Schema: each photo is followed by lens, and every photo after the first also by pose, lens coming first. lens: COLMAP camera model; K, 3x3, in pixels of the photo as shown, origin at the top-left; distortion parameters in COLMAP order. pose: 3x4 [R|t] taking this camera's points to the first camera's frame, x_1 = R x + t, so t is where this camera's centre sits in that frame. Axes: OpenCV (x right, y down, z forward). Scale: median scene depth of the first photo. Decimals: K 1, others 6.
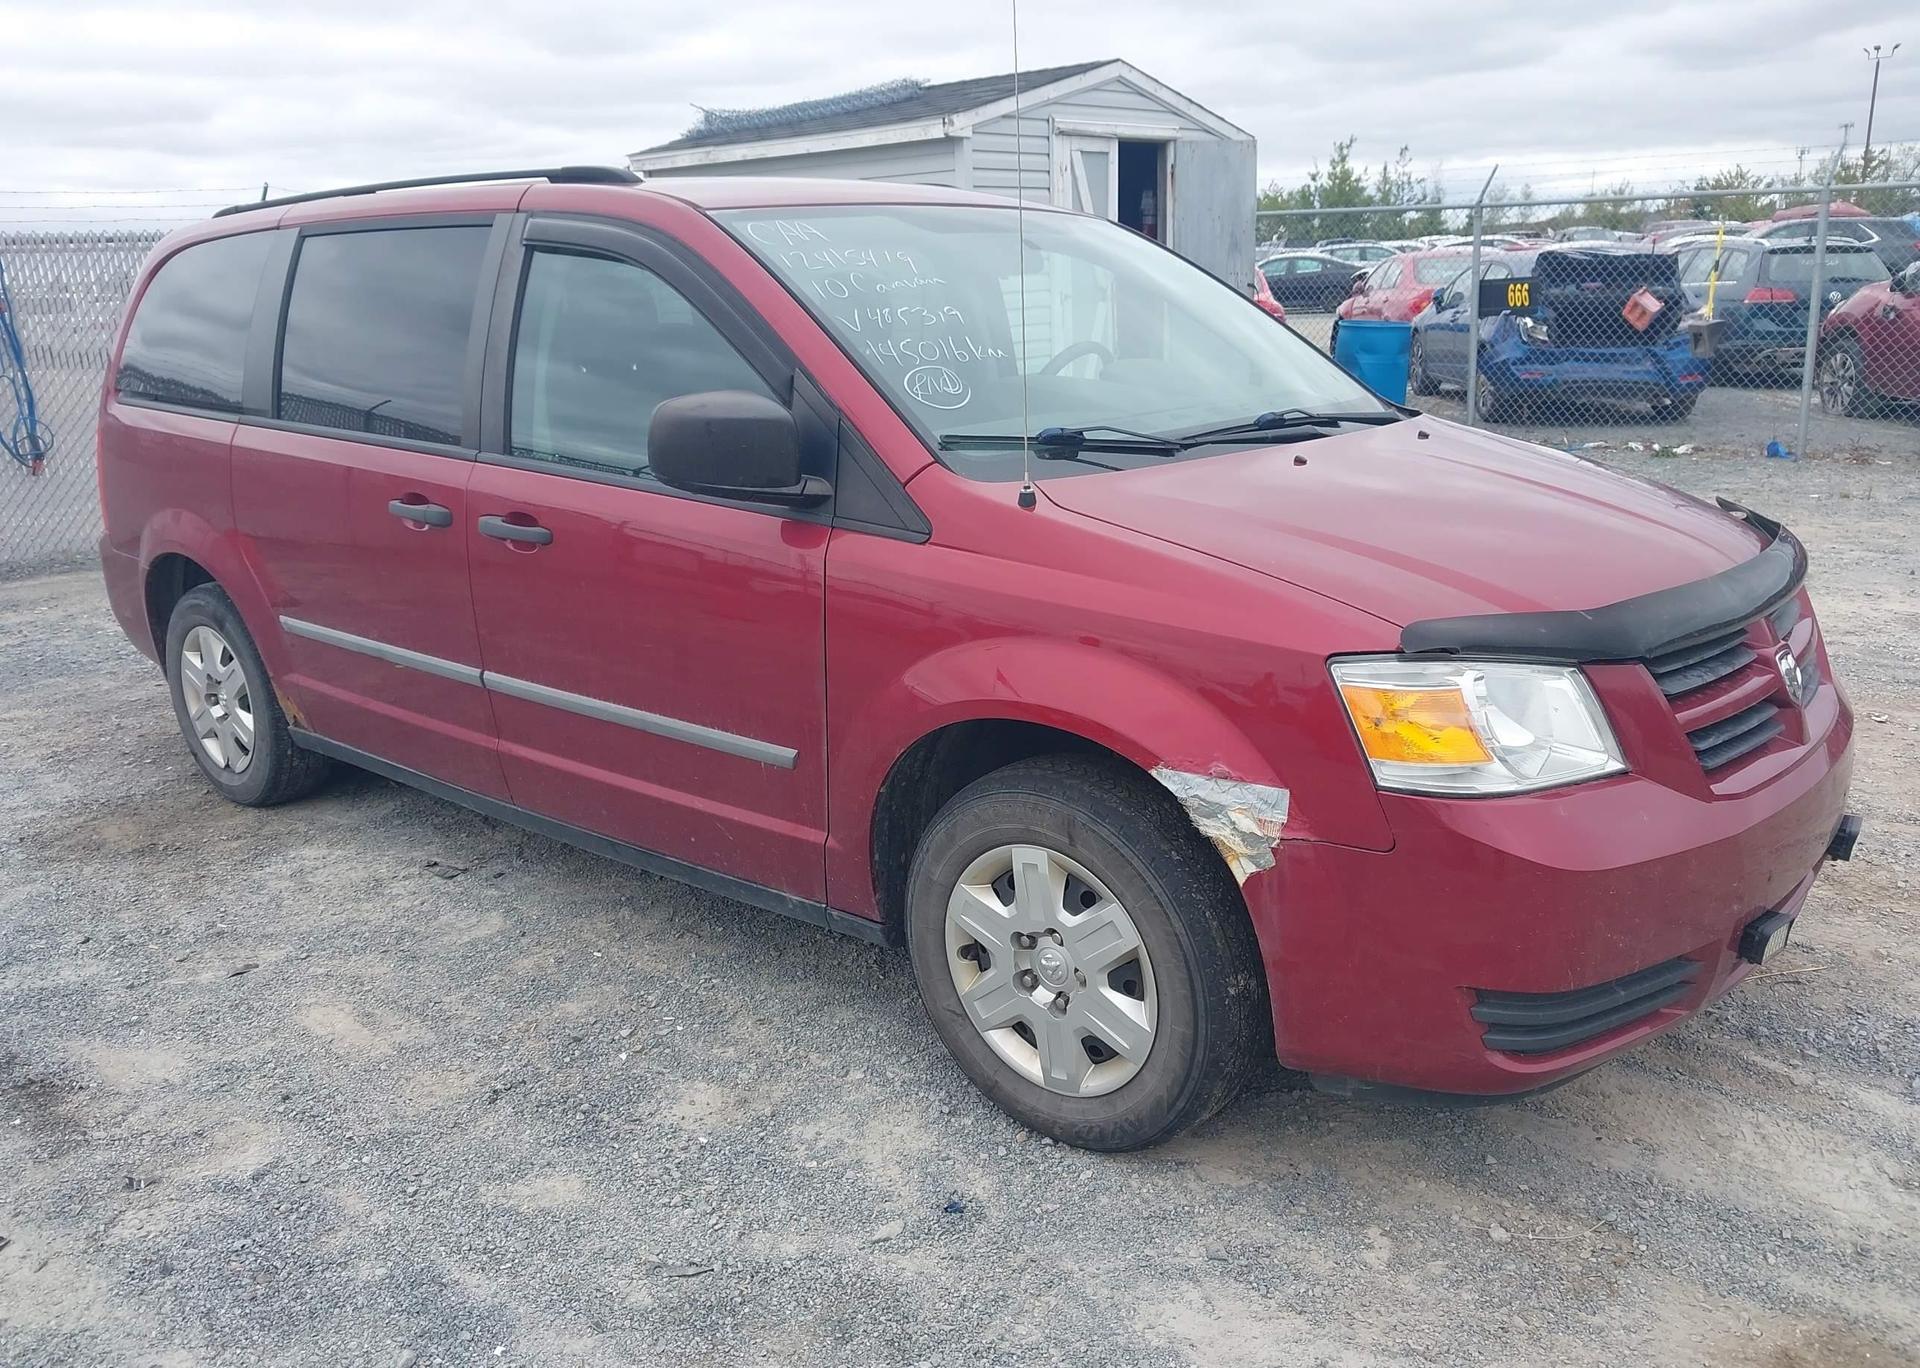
lens RADIAL K [[1552.5, 0, 966.5], [0, 1552.5, 683.8], [0, 0, 1]] dist [0.002639, -0.007164]
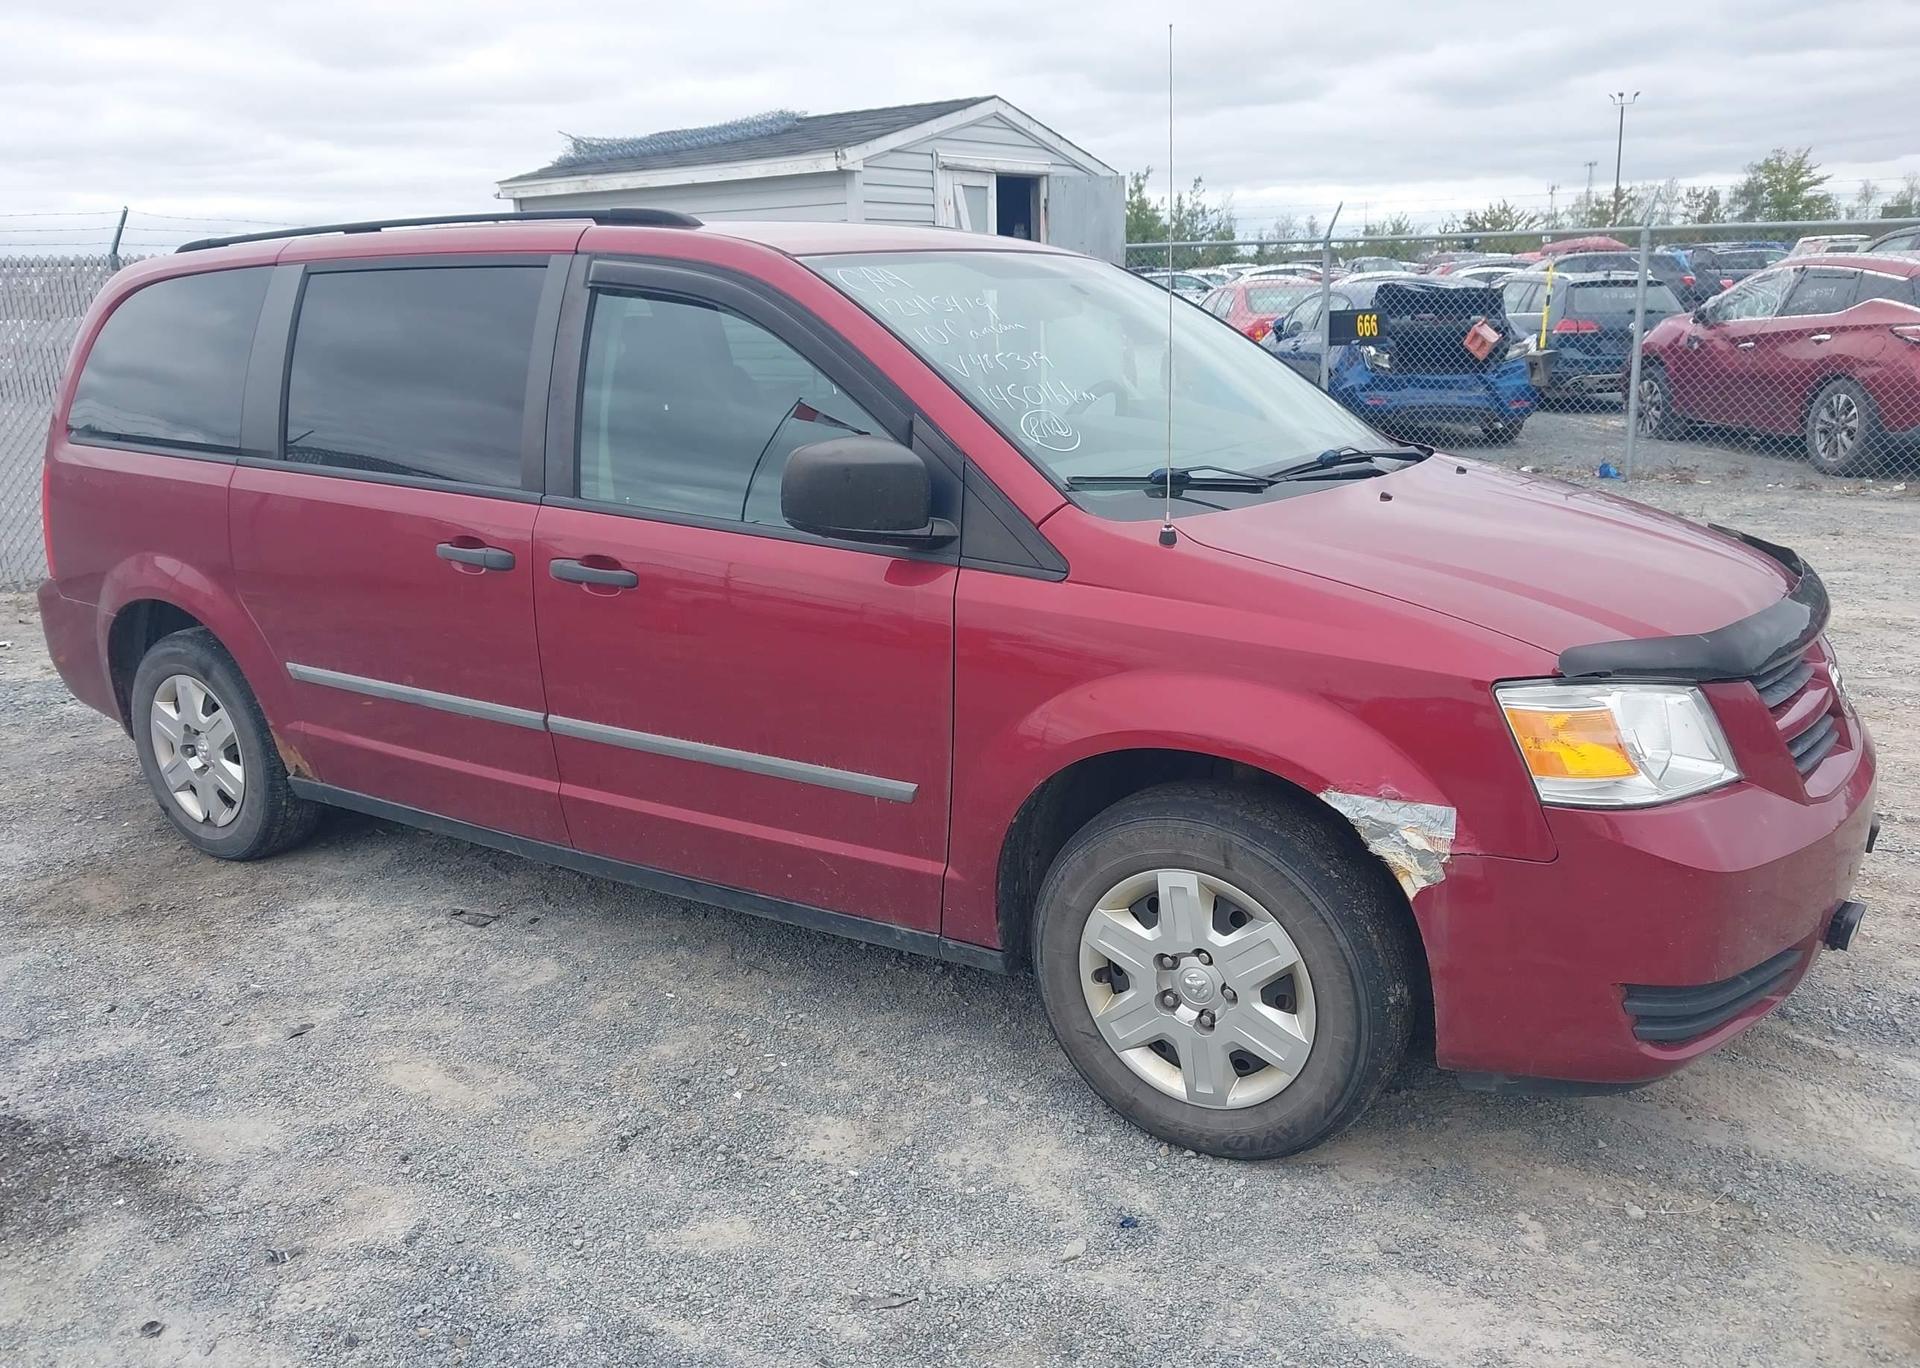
lens RADIAL K [[1545.1, 0, 962.8], [0, 1545.1, 687.6], [0, 0, 1]] dist [-0.000307, -0.000674]
pose [[0.991971, -0.026249, 0.123709, -0.197304], [0.027616, 0.999575, -0.009349, -0.010710], [-0.123411, 0.012690, 0.992275, -0.012085]]
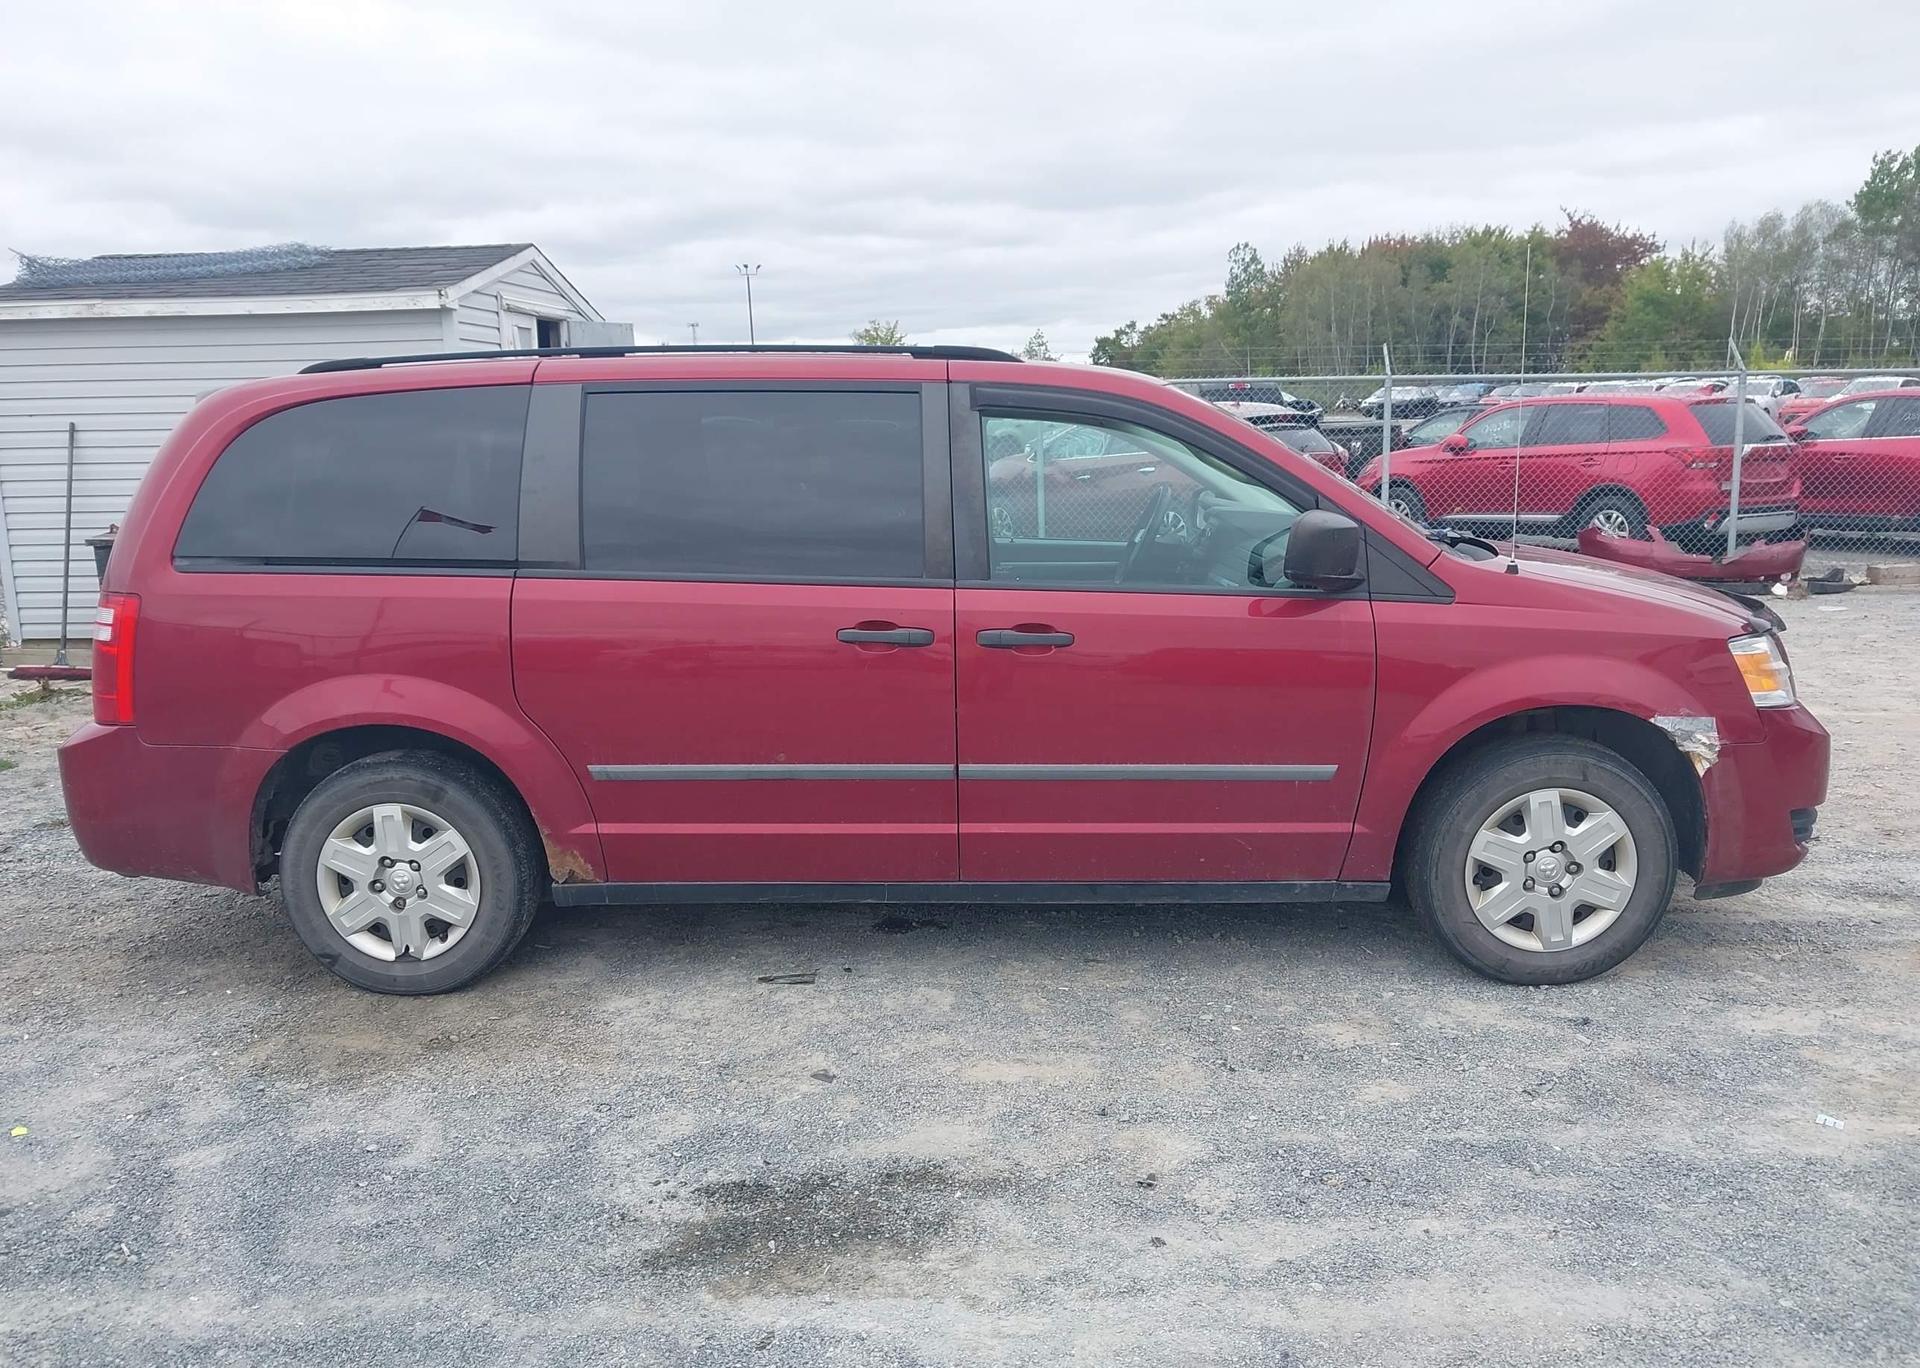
lens RADIAL K [[1543.4, 0, 960.0], [0, 1543.4, 684.0], [0, 0, 1]] dist [-0.006398, -0.001346]
pose [[0.780370, -0.090364, 0.618755, -1.176379], [0.156105, 0.986326, -0.052834, -0.008125], [-0.605520, 0.137820, 0.783806, 0.109499]]
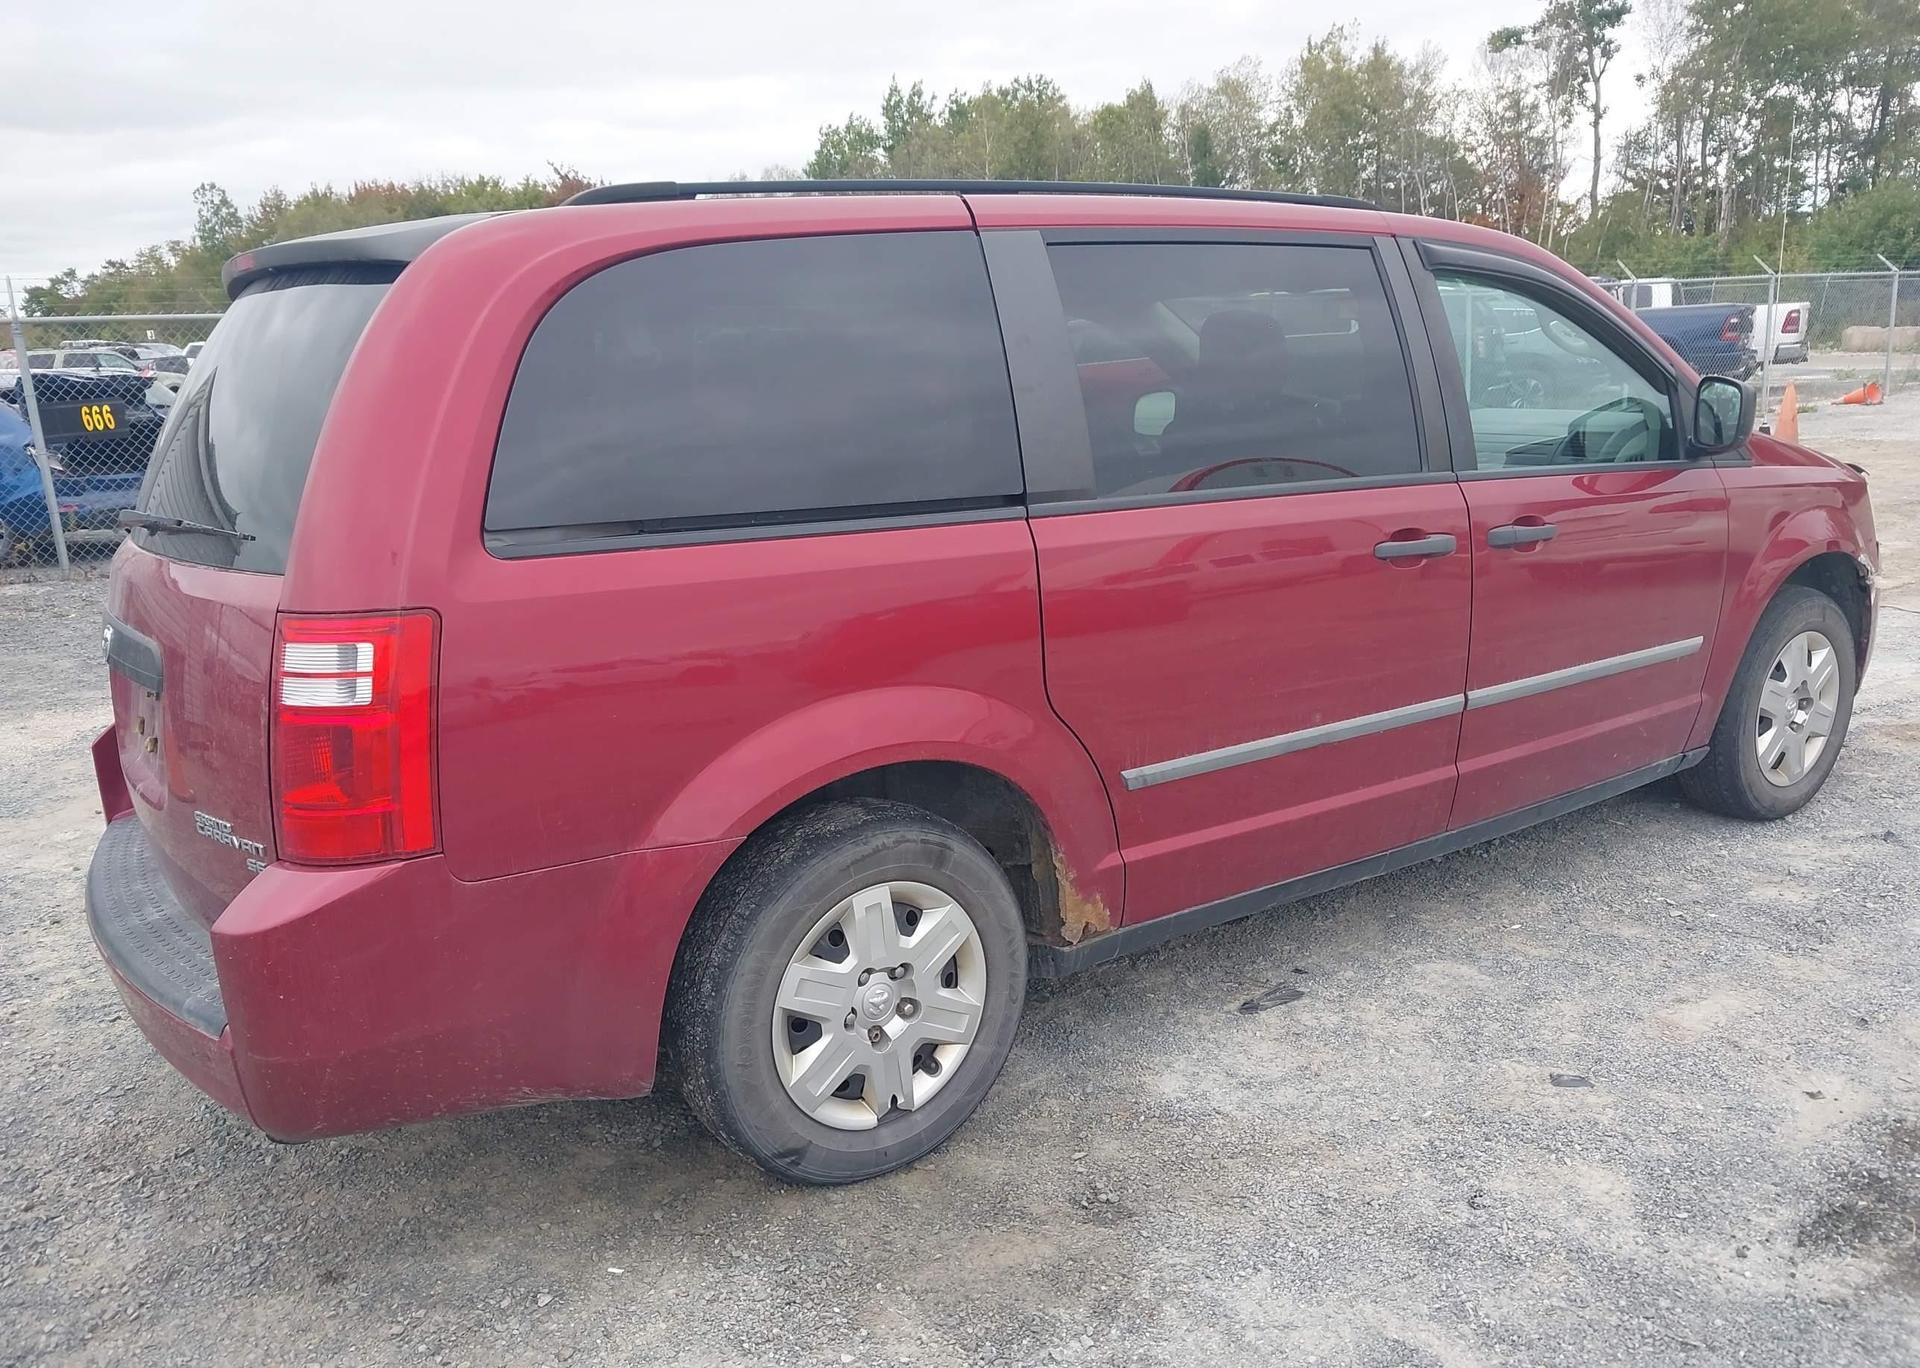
lens RADIAL K [[1516.0, 0, 955.1], [0, 1516.0, 679.7], [0, 0, 1]] dist [0.002320, -0.000704]
pose [[0.259609, -0.190917, 0.946654, -1.515971], [0.279946, 0.953050, 0.115435, -0.253777], [-0.924247, 0.235044, 0.300867, 1.172823]]
